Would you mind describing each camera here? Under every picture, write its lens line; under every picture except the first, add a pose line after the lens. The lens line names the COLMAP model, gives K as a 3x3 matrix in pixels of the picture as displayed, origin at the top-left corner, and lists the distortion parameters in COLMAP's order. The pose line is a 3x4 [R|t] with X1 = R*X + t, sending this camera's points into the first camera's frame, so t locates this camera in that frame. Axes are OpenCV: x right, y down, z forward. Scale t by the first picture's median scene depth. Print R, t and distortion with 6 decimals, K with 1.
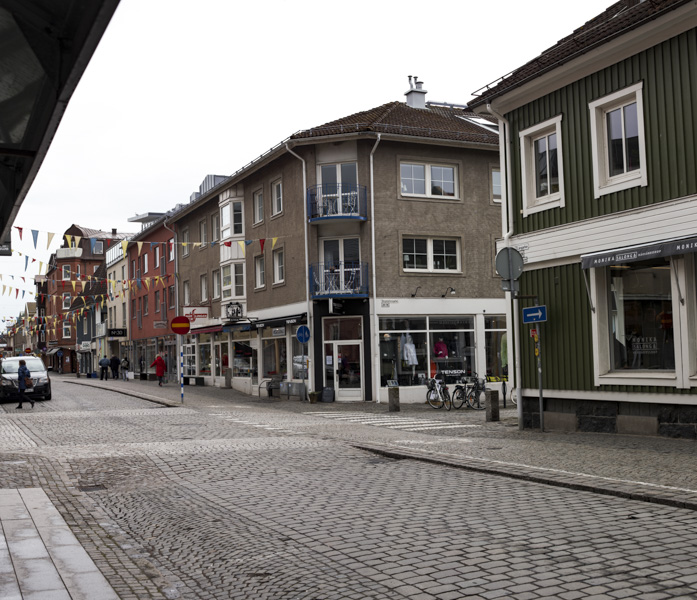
lens RADIAL K [[821.7, 0, 349.4], [0, 821.7, 301.9], [0, 0, 1]] dist [-0.004521, 0.000000]
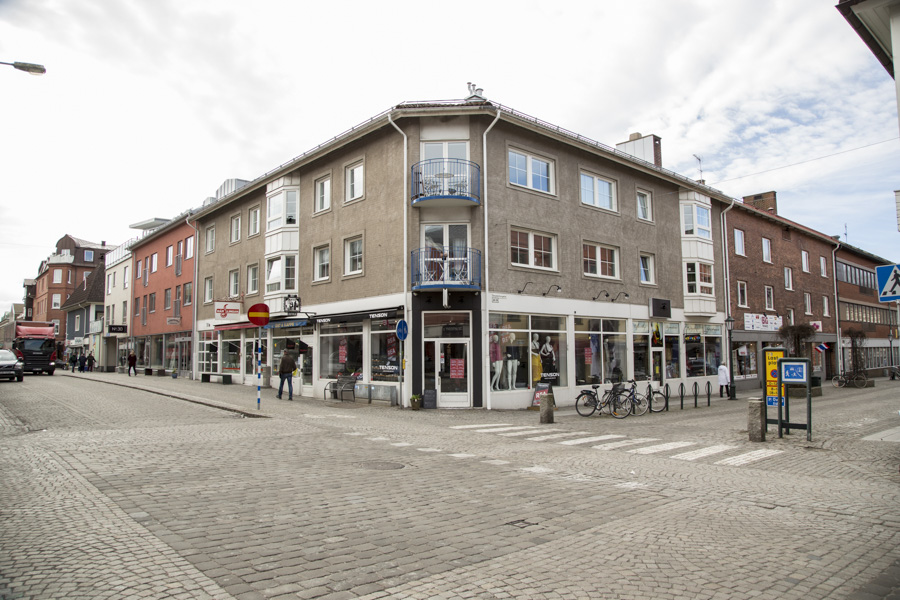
lens RADIAL K [[617.1, 0, 448.4], [0, 617.1, 300.8], [0, 0, 1]] dist [-0.050225, 0.003436]
pose [[0.967592, 0.041960, 0.249008, -0.151620], [-0.035363, 0.998896, -0.030909, 0.023562], [-0.250030, 0.021102, 0.968008, 0.309733]]
